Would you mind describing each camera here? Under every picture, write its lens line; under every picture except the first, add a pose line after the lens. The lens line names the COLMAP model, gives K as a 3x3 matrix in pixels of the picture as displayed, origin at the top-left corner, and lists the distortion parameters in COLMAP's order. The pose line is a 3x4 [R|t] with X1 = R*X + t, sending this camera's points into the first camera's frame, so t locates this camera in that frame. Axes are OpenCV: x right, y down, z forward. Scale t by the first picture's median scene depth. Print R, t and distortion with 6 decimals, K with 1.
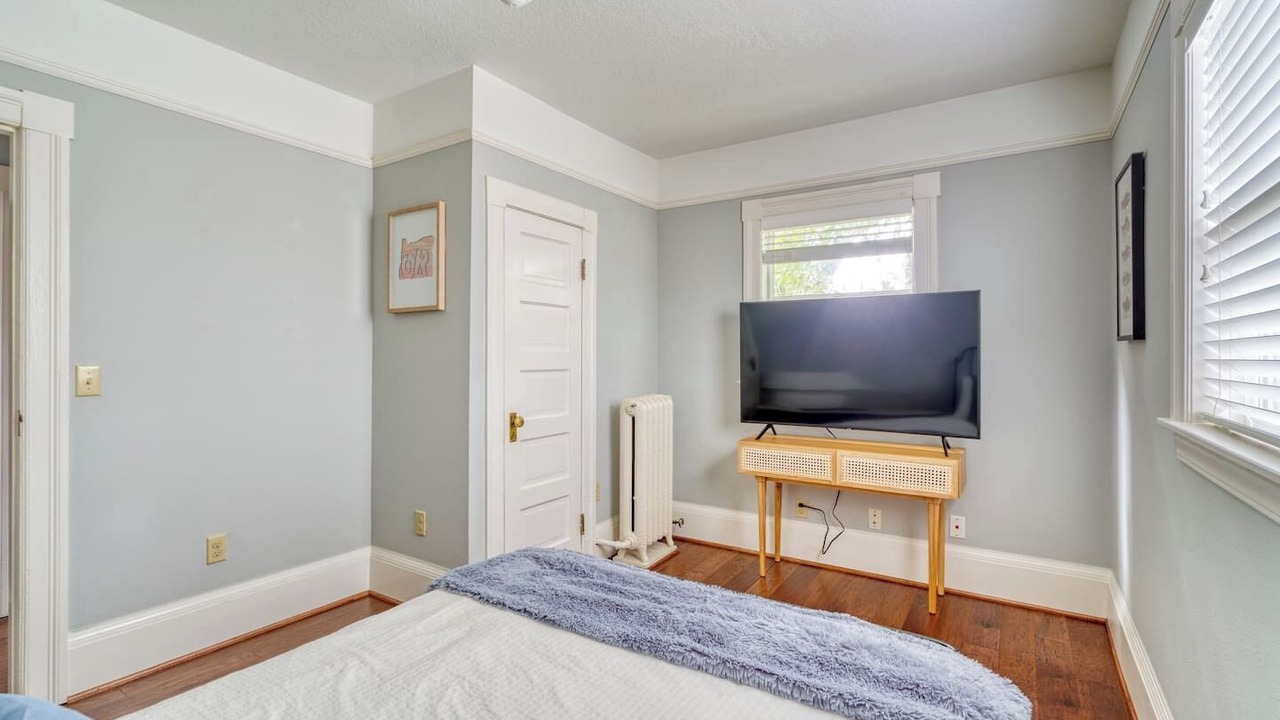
lens RADIAL K [[588.6, 0, 640.0], [0, 588.6, 360.0], [0, 0, 1]] dist [-0.000254, -0.000136]
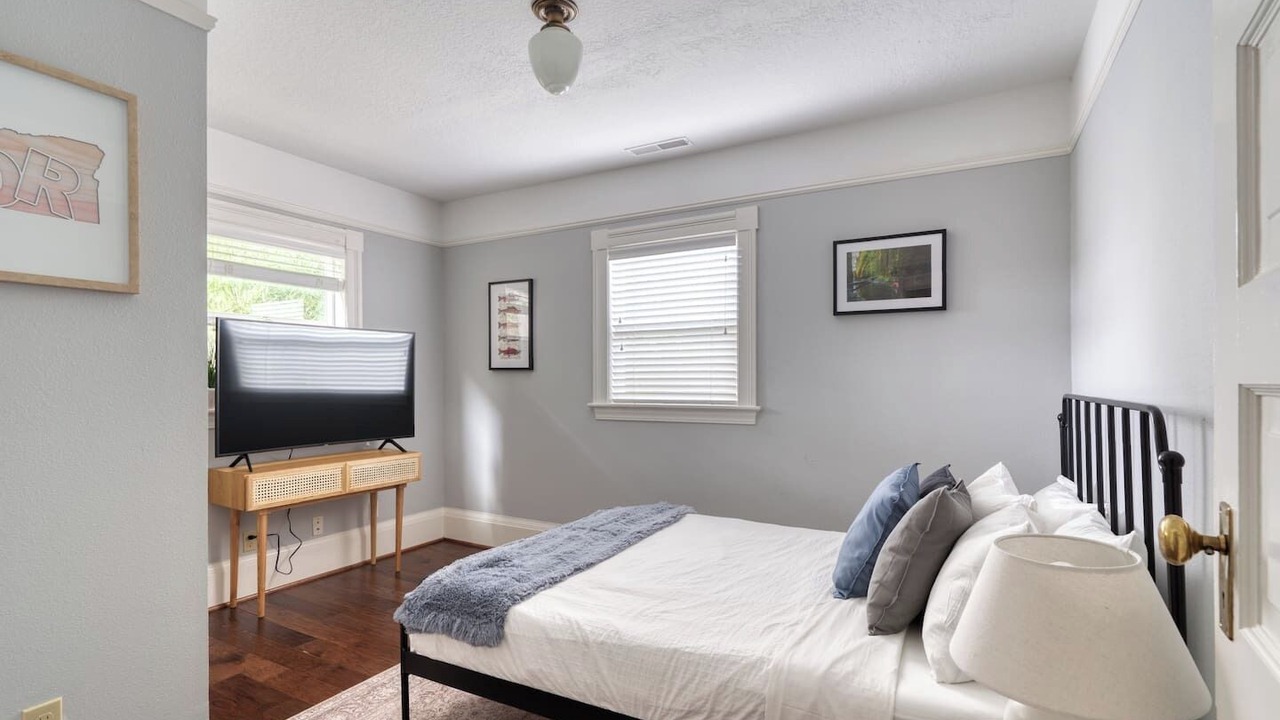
lens RADIAL K [[592.3, 0, 646.0], [0, 592.3, 374.6], [0, 0, 1]] dist [-0.000822, -0.000132]
pose [[-0.083758, 0.007091, 0.996461, -0.831536], [0.010211, 0.999928, -0.006257, -0.001552], [-0.996434, 0.009650, -0.083825, 0.514126]]
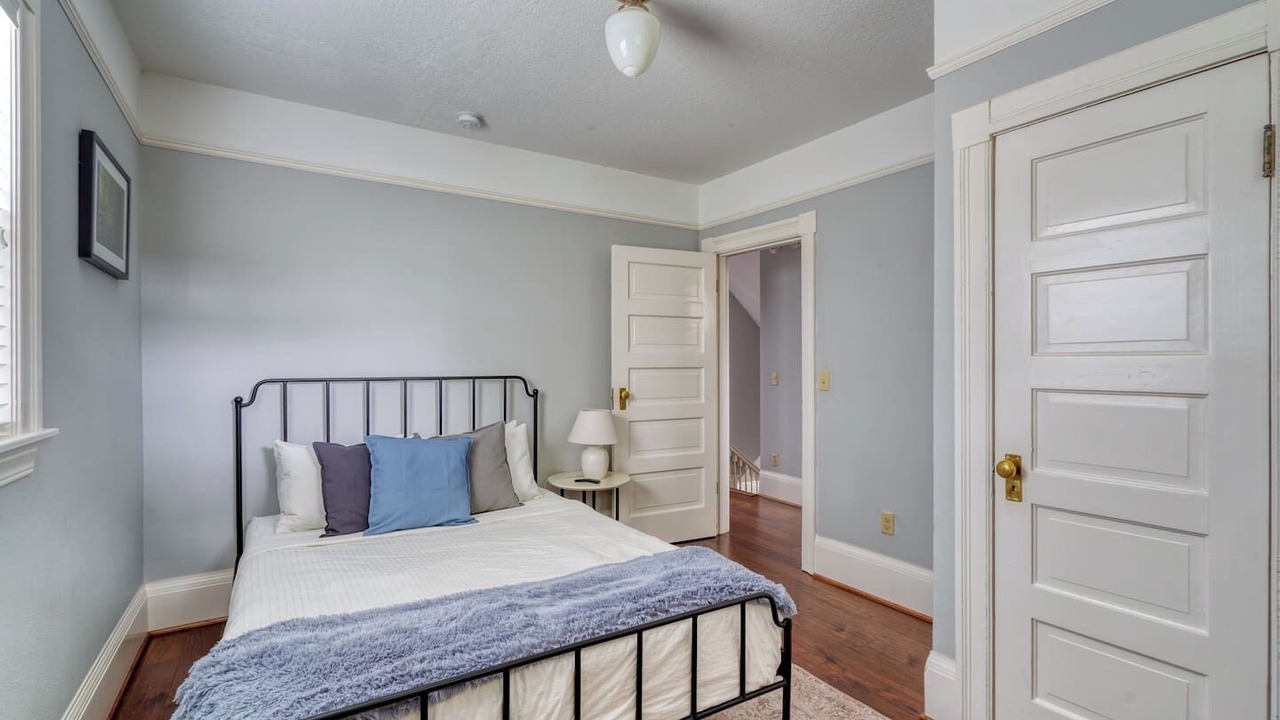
lens RADIAL K [[588.6, 0, 640.0], [0, 588.6, 360.0], [0, 0, 1]] dist [-0.000254, -0.000136]
pose [[-0.417033, -0.009715, -0.908839, 0.504872], [-0.008600, 0.999940, -0.006743, -0.003229], [0.908850, 0.005004, -0.417092, 0.862898]]
